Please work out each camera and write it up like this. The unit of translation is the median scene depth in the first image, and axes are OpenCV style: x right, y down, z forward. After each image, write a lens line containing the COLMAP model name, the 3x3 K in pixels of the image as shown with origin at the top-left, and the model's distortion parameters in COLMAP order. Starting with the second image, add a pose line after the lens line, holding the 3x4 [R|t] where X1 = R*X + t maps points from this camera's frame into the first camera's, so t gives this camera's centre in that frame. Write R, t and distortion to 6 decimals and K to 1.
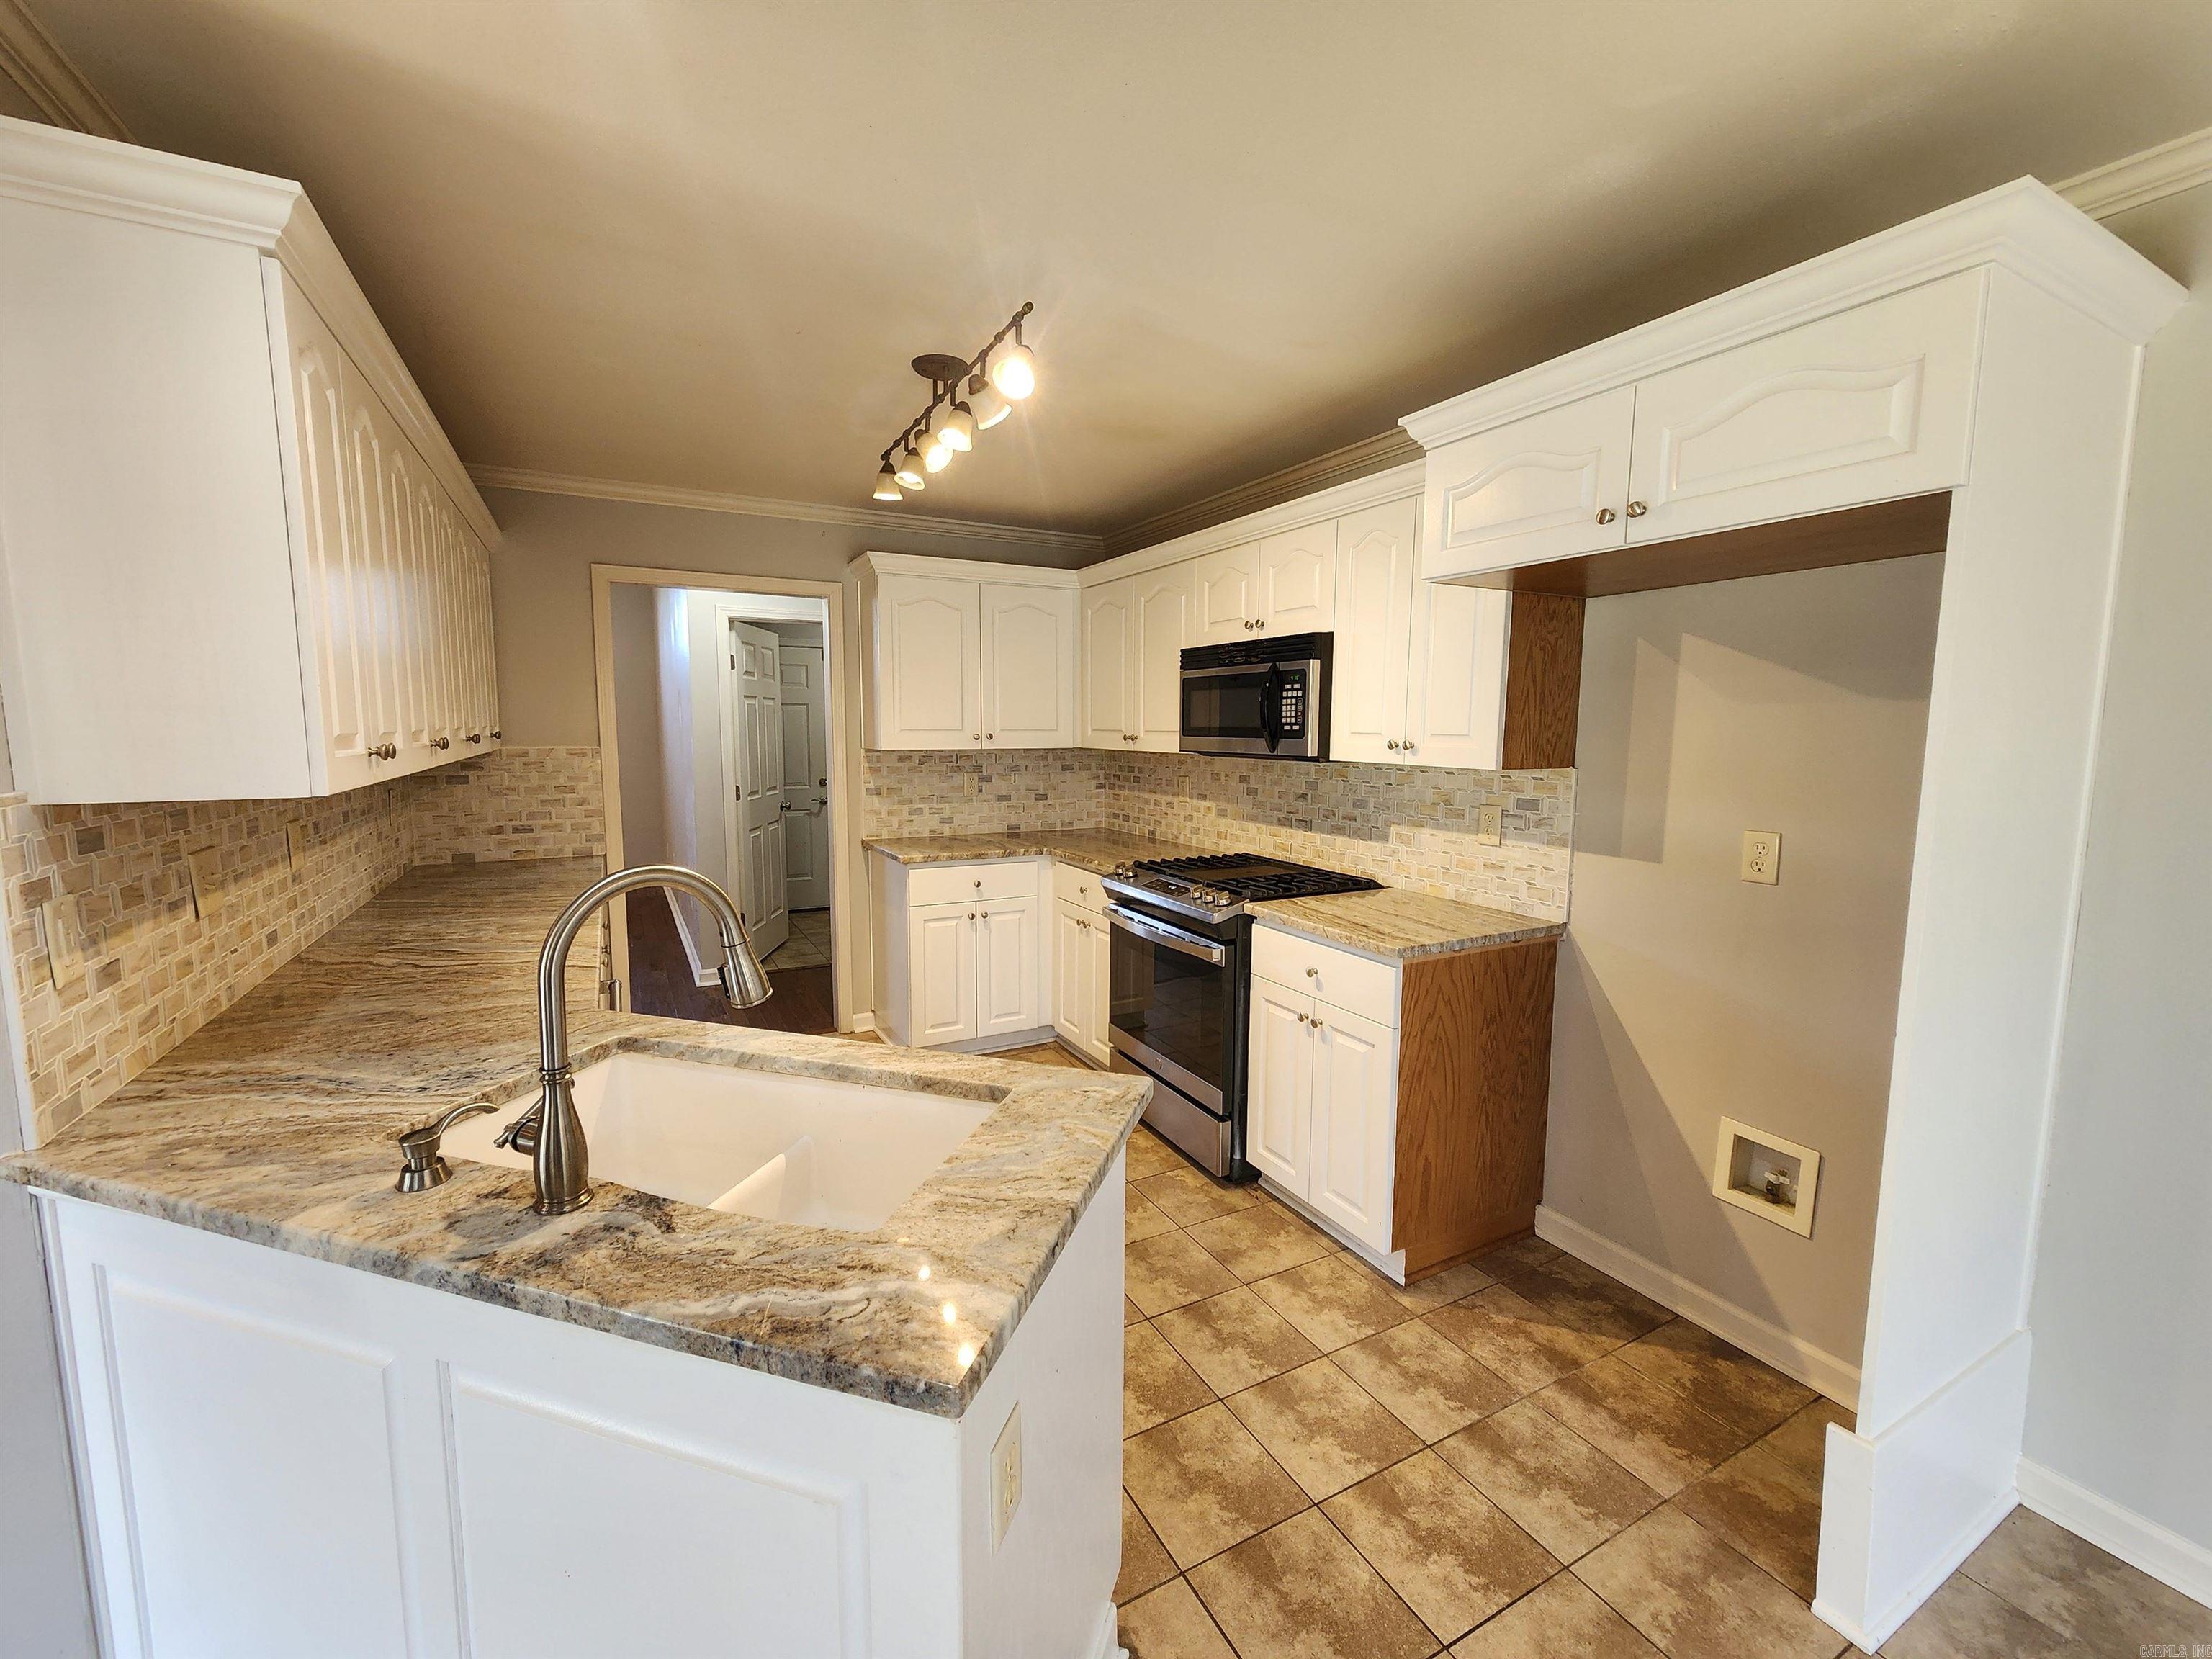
lens RADIAL K [[907.2, 0, 1089.8], [0, 907.2, 821.8], [0, 0, 1]] dist [0.002498, -0.001084]
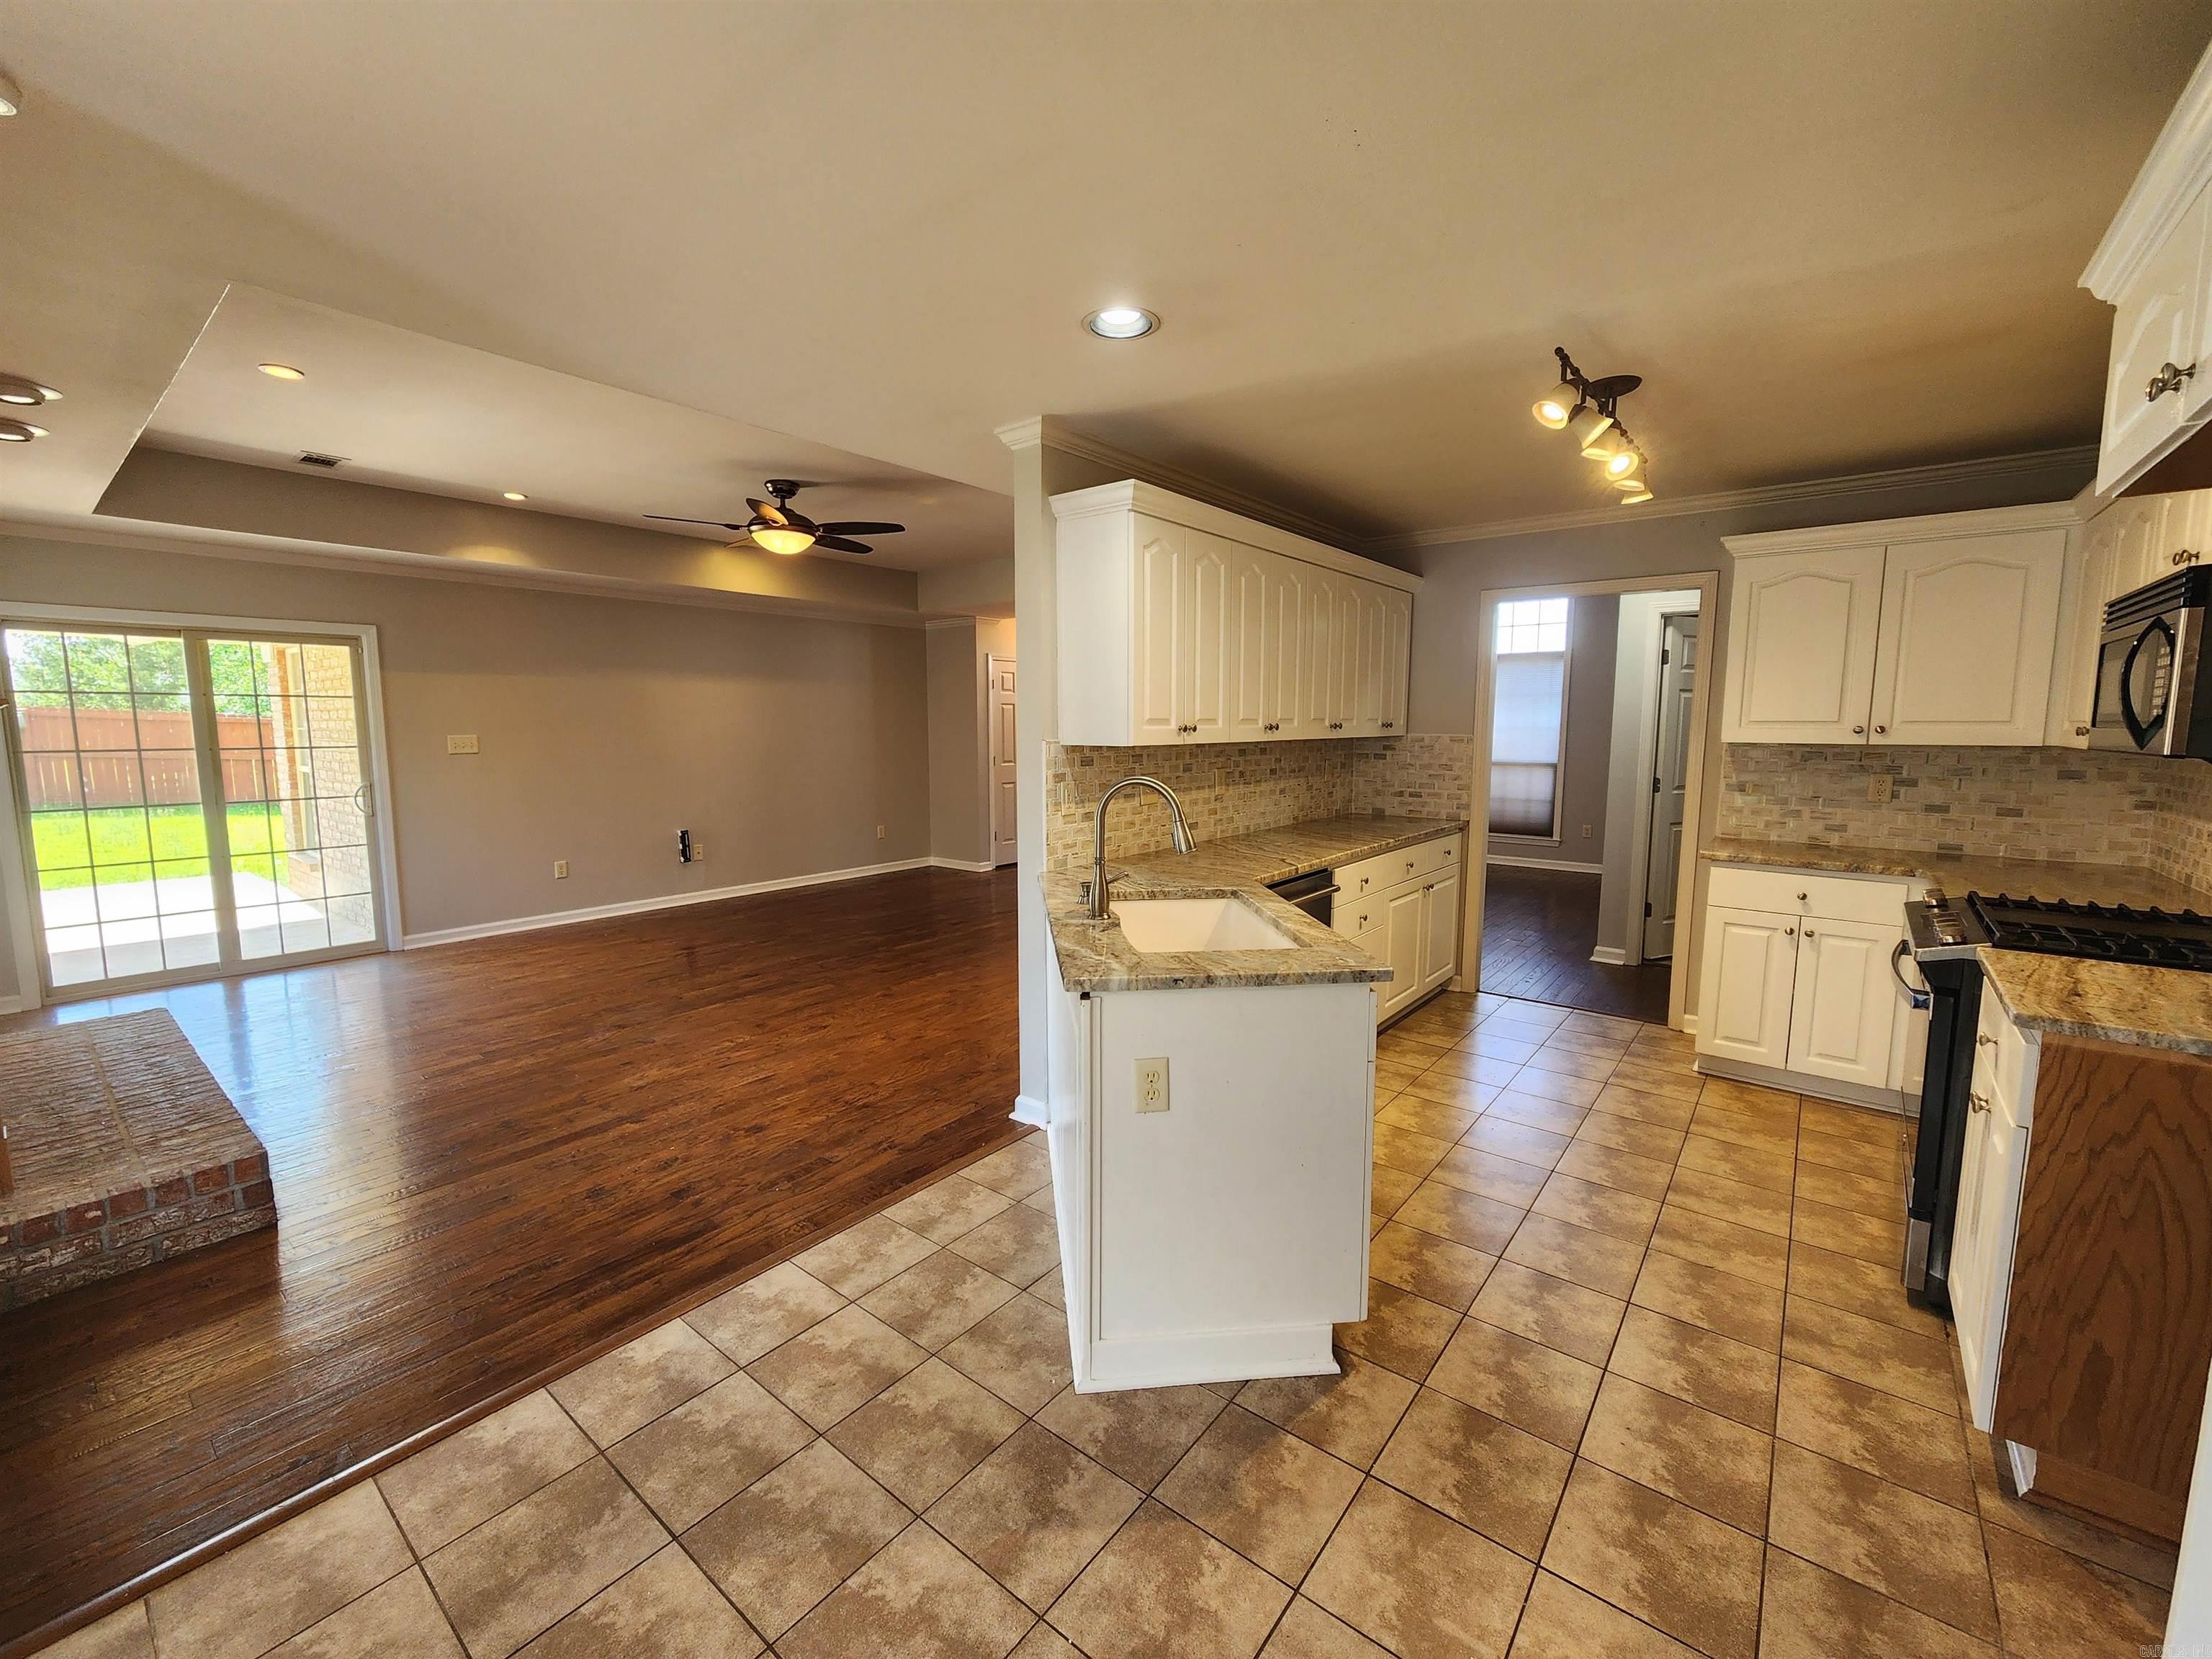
lens RADIAL K [[907.2, 0, 1087.6], [0, 907.2, 821.9], [0, 0, 1]] dist [0.002498, -0.001084]
pose [[0.388391, 0.098758, -0.916187, 0.568097], [-0.098394, 0.993001, 0.065326, 0.010608], [0.916227, 0.064775, 0.395390, 0.016305]]
